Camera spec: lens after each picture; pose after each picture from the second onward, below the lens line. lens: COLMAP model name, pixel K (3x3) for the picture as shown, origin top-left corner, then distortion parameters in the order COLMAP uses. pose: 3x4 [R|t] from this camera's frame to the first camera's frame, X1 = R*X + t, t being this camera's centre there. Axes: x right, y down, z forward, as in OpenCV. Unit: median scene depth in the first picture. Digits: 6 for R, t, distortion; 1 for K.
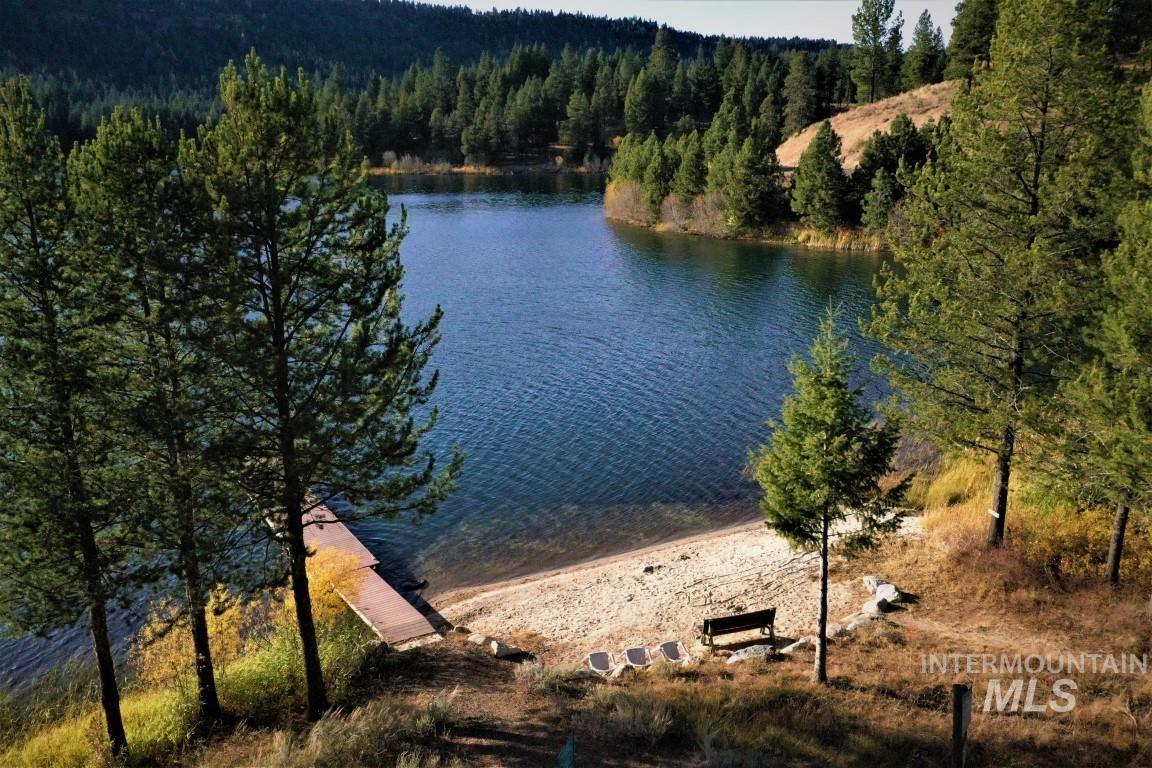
lens RADIAL K [[902.5, 0, 576.0], [0, 902.5, 384.0], [0, 0, 1]] dist [0.010312, 0.003590]
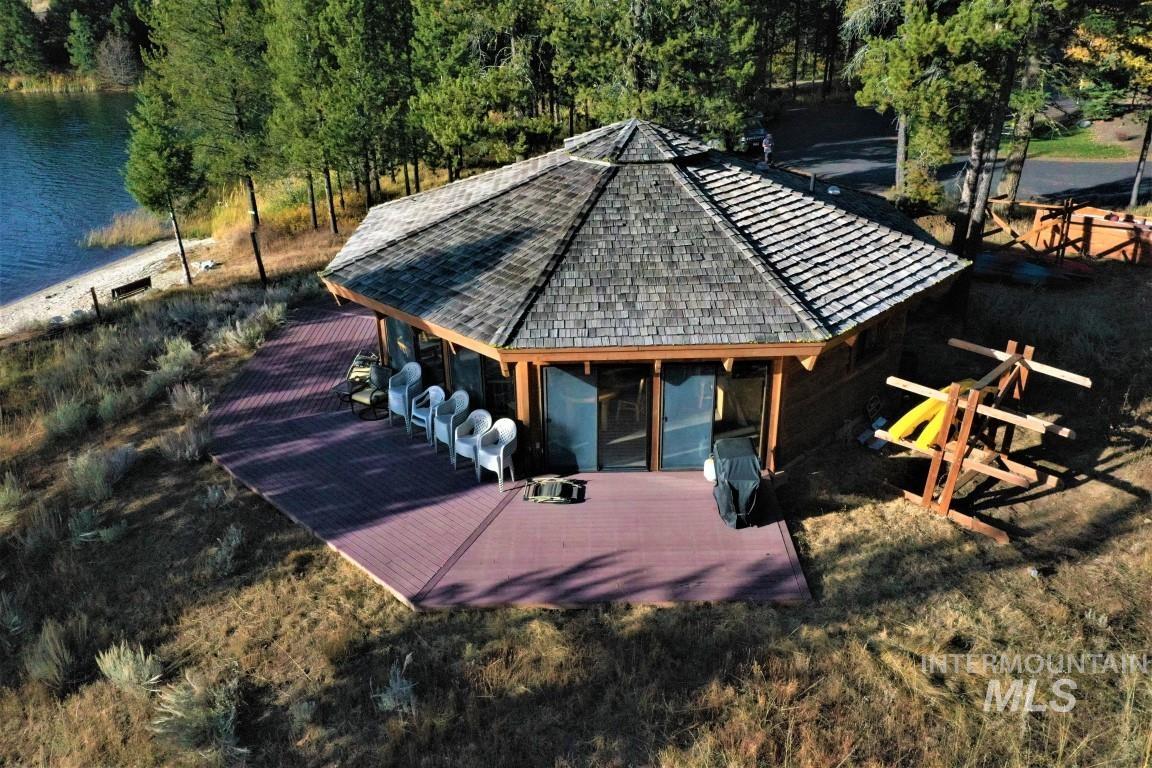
lens RADIAL K [[902.5, 0, 576.0], [0, 902.5, 384.0], [0, 0, 1]] dist [0.010312, 0.003590]
pose [[0.684368, -0.304264, 0.662620, -0.036040], [0.196184, 0.952098, 0.234565, 0.016211], [-0.702249, -0.030533, 0.711277, -0.068263]]
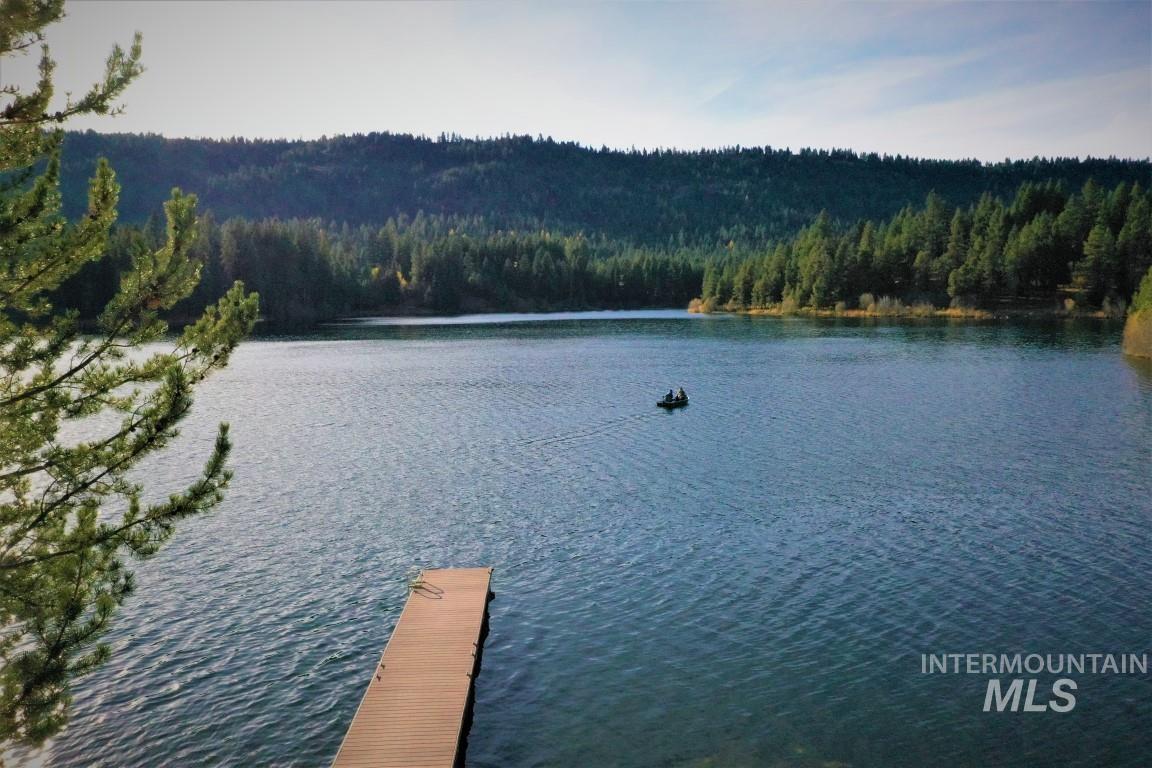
lens RADIAL K [[902.5, 0, 576.0], [0, 902.5, 384.0], [0, 0, 1]] dist [0.010312, 0.003590]
pose [[0.866504, 0.055110, -0.496119, 0.005966], [-0.136933, 0.982003, -0.130079, 0.002570], [0.480021, 0.180648, 0.858455, 0.051442]]
